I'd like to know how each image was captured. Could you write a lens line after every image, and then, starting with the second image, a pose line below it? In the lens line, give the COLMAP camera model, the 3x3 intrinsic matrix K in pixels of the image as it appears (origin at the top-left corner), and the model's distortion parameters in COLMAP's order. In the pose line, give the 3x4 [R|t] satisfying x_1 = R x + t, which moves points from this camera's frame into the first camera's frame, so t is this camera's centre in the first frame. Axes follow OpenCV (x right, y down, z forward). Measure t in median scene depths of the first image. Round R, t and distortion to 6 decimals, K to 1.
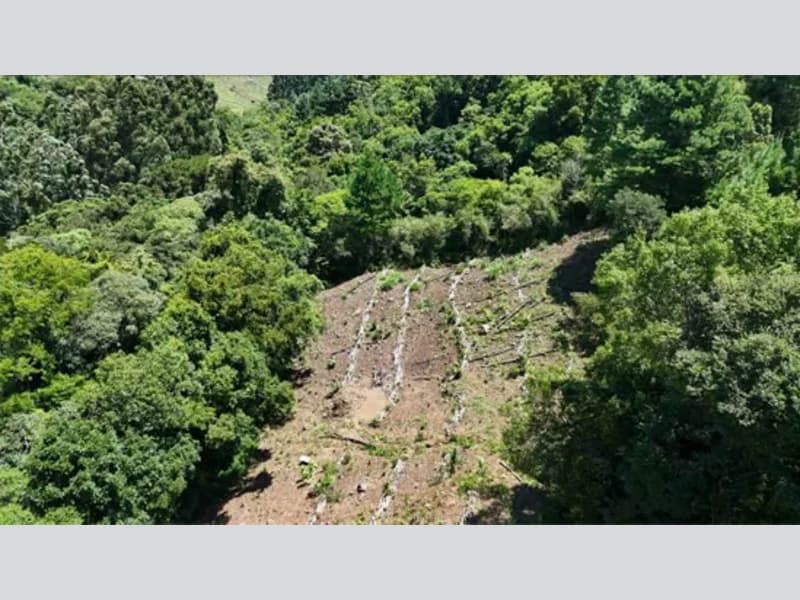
lens RADIAL K [[575.4, 0, 396.0], [0, 575.4, 297.3], [0, 0, 1]] dist [0.057881, -0.073542]
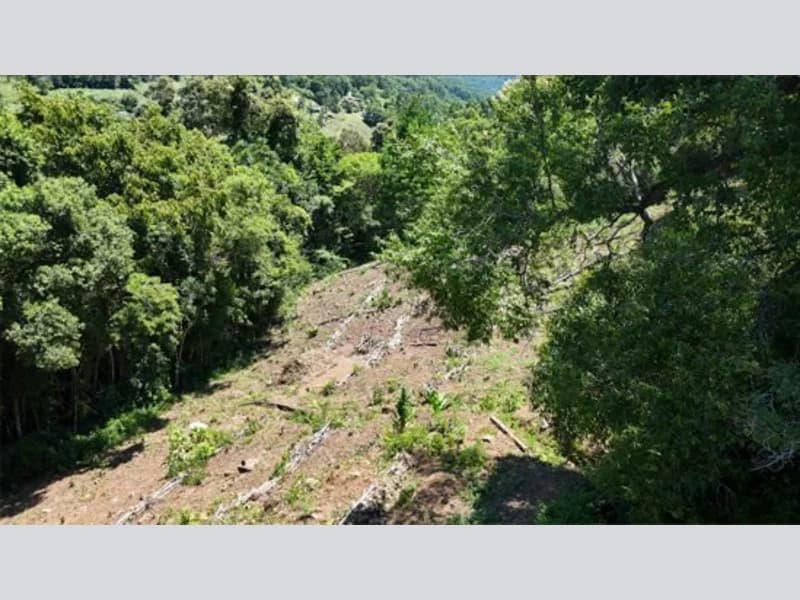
lens RADIAL K [[575.4, 0, 396.0], [0, 575.4, 297.3], [0, 0, 1]] dist [0.057881, -0.073542]
pose [[0.982839, 0.062618, -0.173515, 0.090097], [-0.085053, 0.988500, -0.125036, 0.127047], [0.163690, 0.137648, 0.976862, 0.261273]]
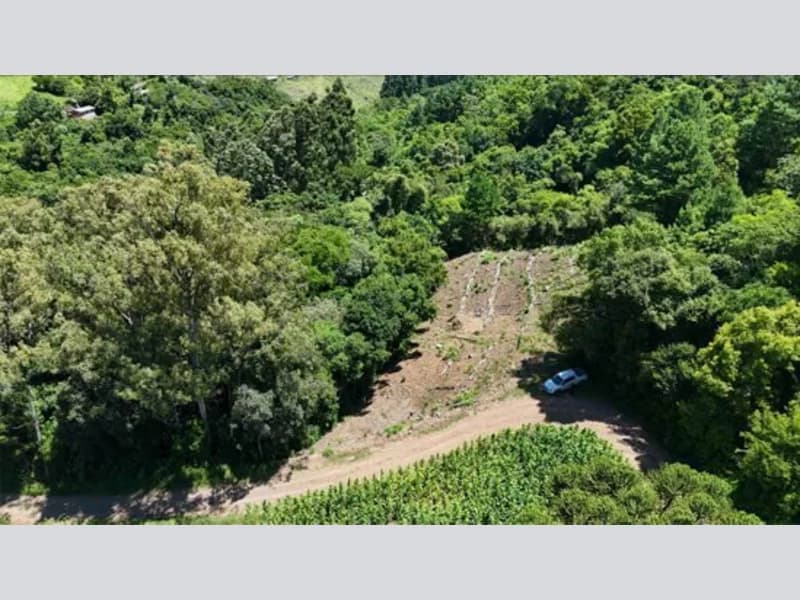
lens RADIAL K [[580.7, 0, 382.1], [0, 580.7, 305.3], [0, 0, 1]] dist [0.078456, -0.088461]
pose [[0.983901, 0.072527, -0.163339, -0.024639], [-0.066931, 0.996975, 0.039517, 0.053400], [0.165711, -0.027948, 0.985778, -0.563673]]
